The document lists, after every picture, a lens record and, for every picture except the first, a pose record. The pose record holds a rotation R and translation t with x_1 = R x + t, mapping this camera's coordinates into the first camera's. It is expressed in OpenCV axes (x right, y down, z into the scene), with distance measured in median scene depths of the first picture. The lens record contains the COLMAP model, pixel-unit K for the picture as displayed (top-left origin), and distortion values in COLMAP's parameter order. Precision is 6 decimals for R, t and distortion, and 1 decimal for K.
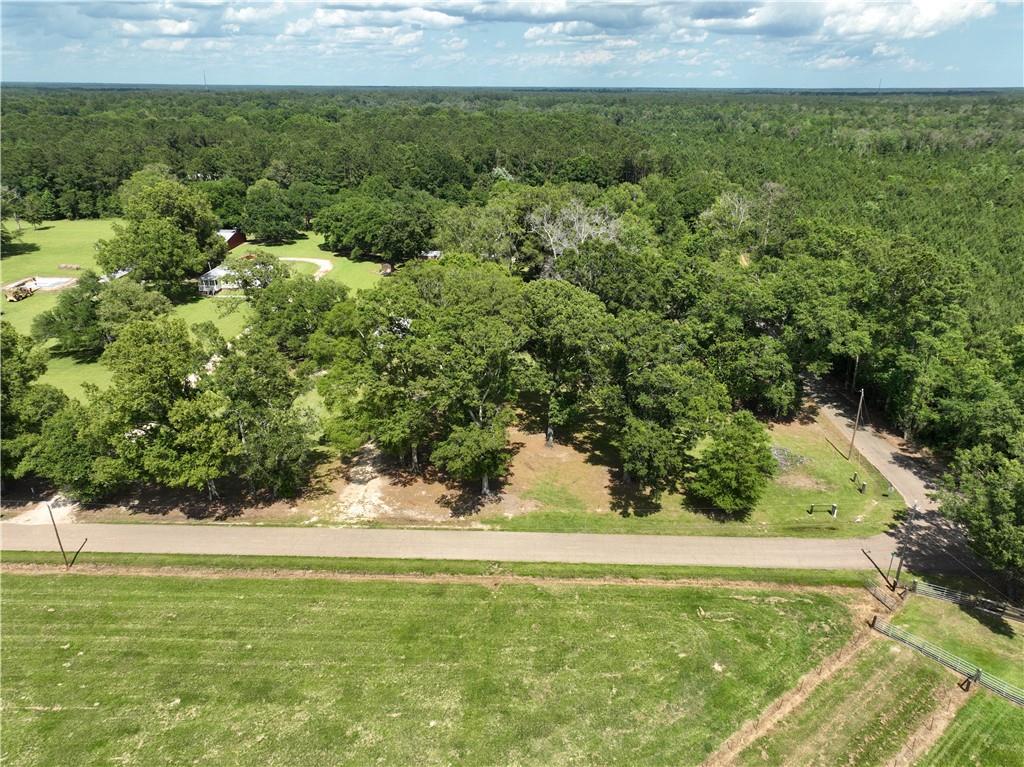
lens RADIAL K [[762.9, 0, 512.6], [0, 762.9, 384.1], [0, 0, 1]] dist [-0.003025, 0.006202]
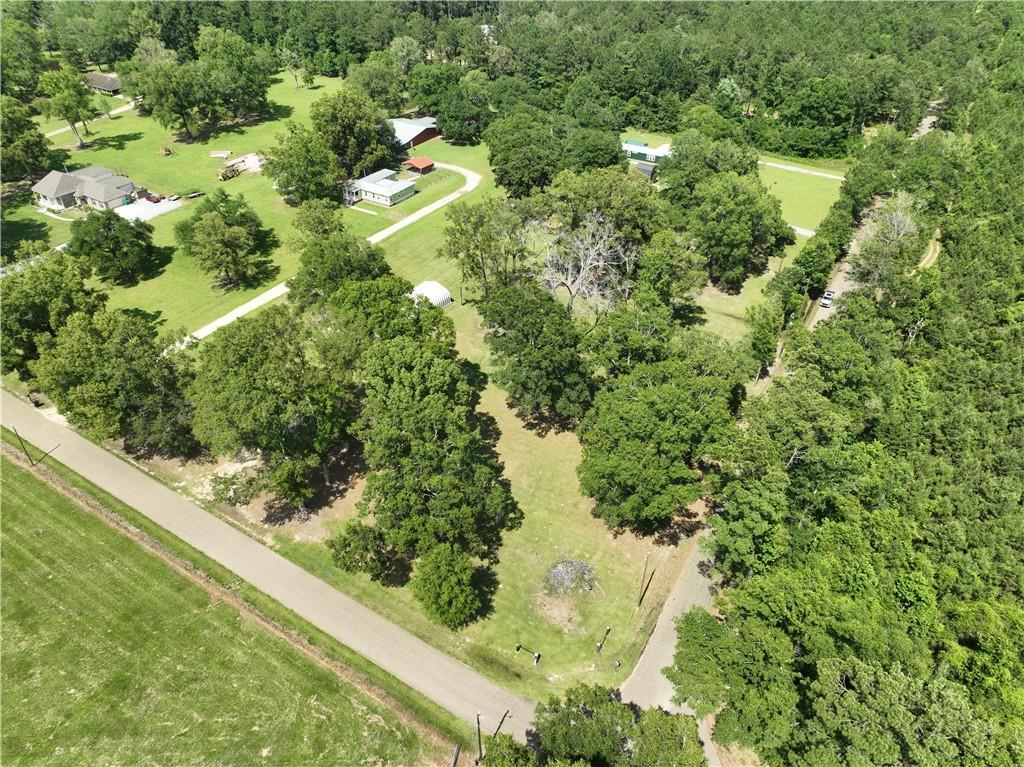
lens RADIAL K [[762.9, 0, 512.0], [0, 762.9, 382.7], [0, 0, 1]] dist [-0.003025, 0.006202]
pose [[0.855185, 0.303220, -0.420376, 0.841304], [-0.190077, 0.937992, 0.289899, -0.551526], [0.482213, -0.168014, 0.859792, 0.208948]]
